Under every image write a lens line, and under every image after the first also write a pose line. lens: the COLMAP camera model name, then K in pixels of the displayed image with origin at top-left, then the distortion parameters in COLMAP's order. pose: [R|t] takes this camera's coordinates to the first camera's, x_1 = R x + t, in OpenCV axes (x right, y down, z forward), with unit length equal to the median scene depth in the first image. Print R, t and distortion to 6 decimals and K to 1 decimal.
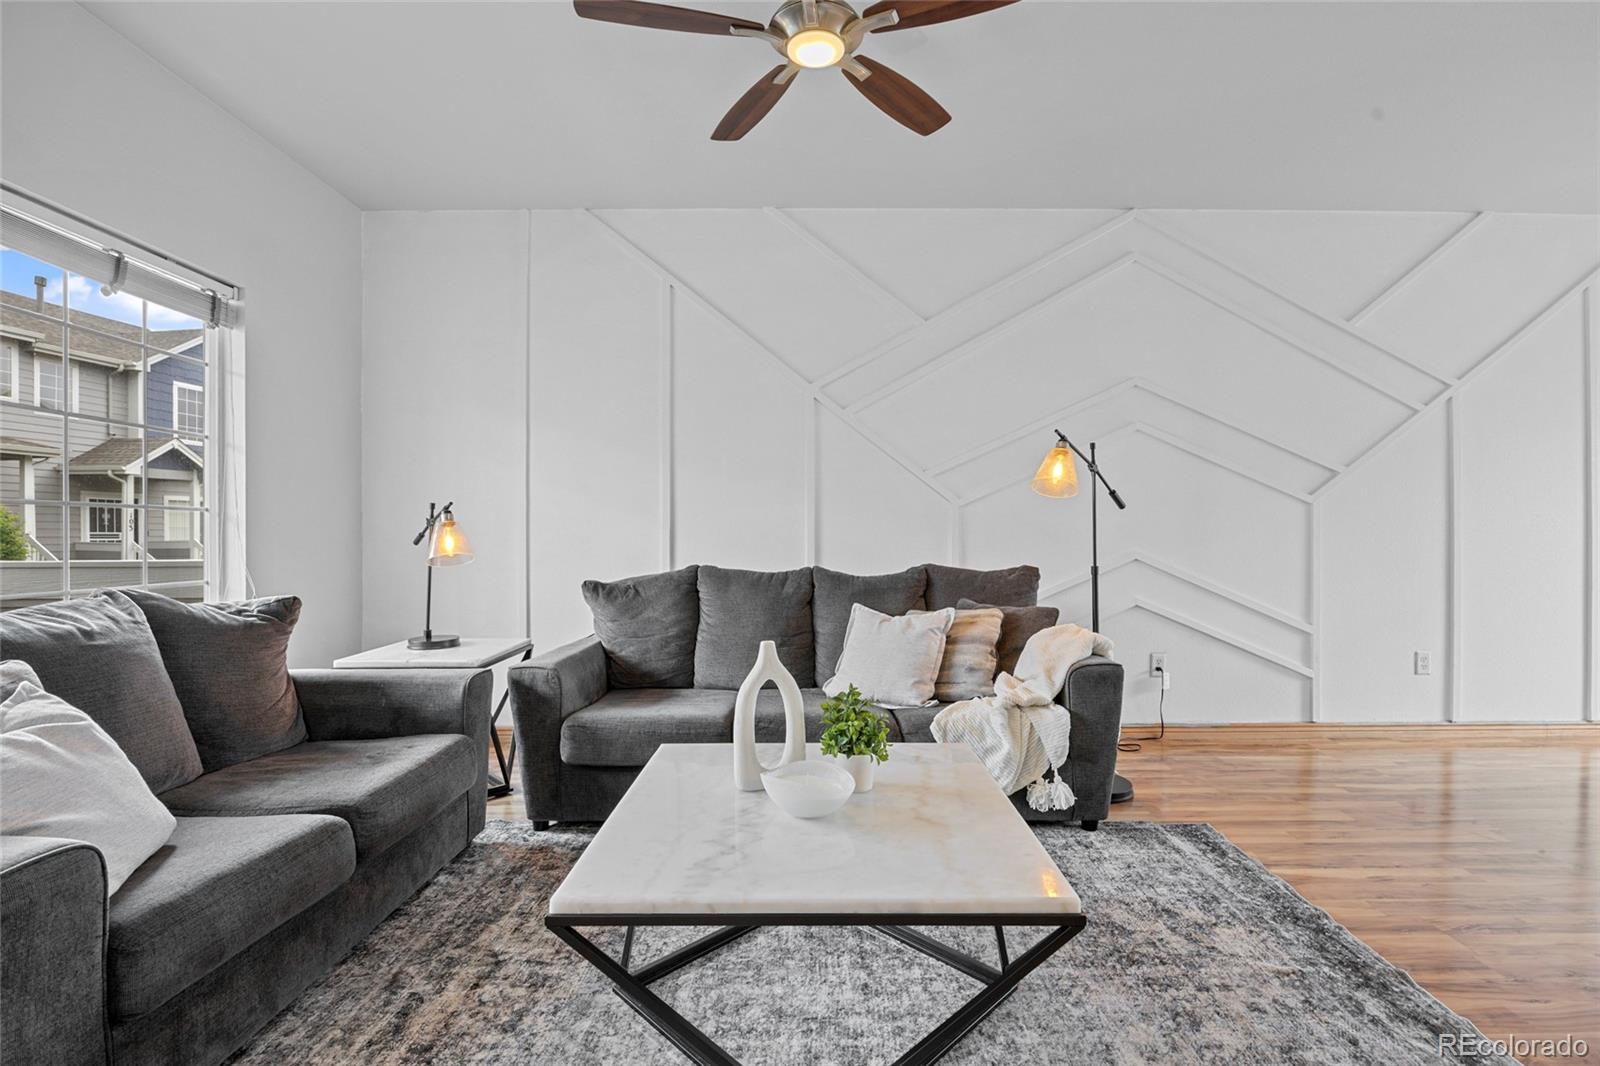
lens RADIAL K [[725.9, 0, 803.6], [0, 725.9, 544.2], [0, 0, 1]] dist [-0.015197, 0.000186]
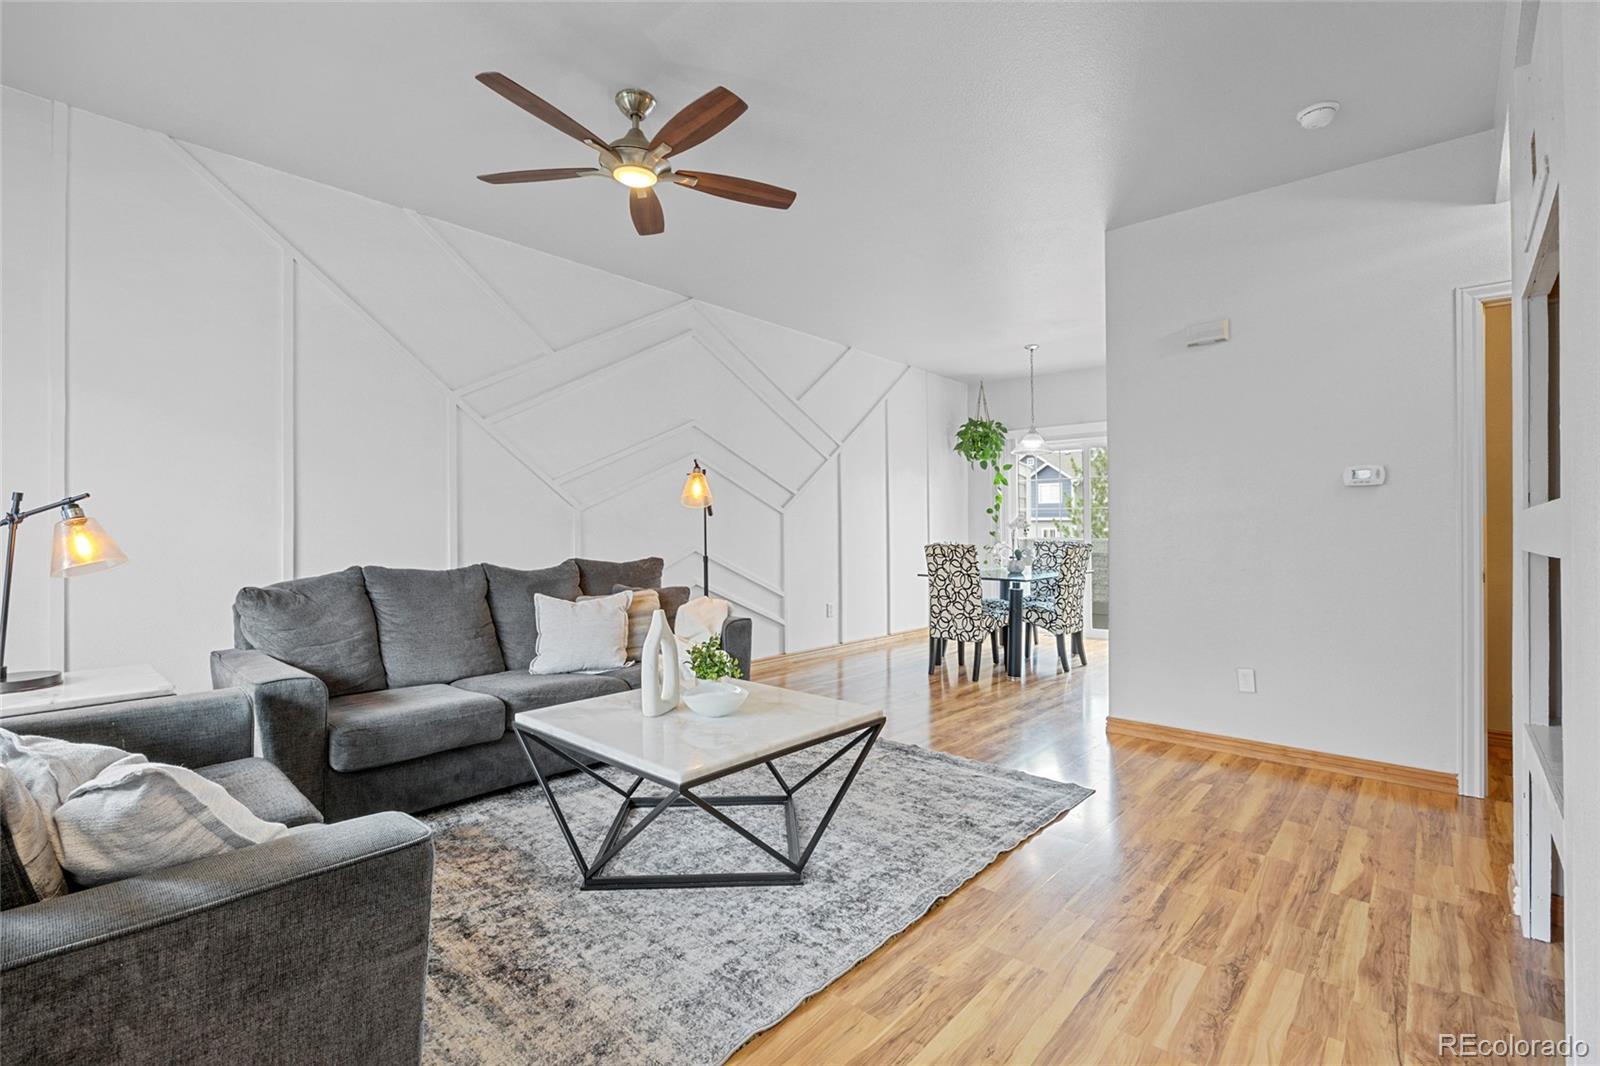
lens RADIAL K [[722.3, 0, 806.3], [0, 722.3, 533.6], [0, 0, 1]] dist [-0.013544, 0.000284]
pose [[0.658420, -0.001937, 0.752648, -0.506758], [0.011576, 0.999904, -0.007554, -0.000503], [-0.752562, 0.013687, 0.658380, -0.079699]]
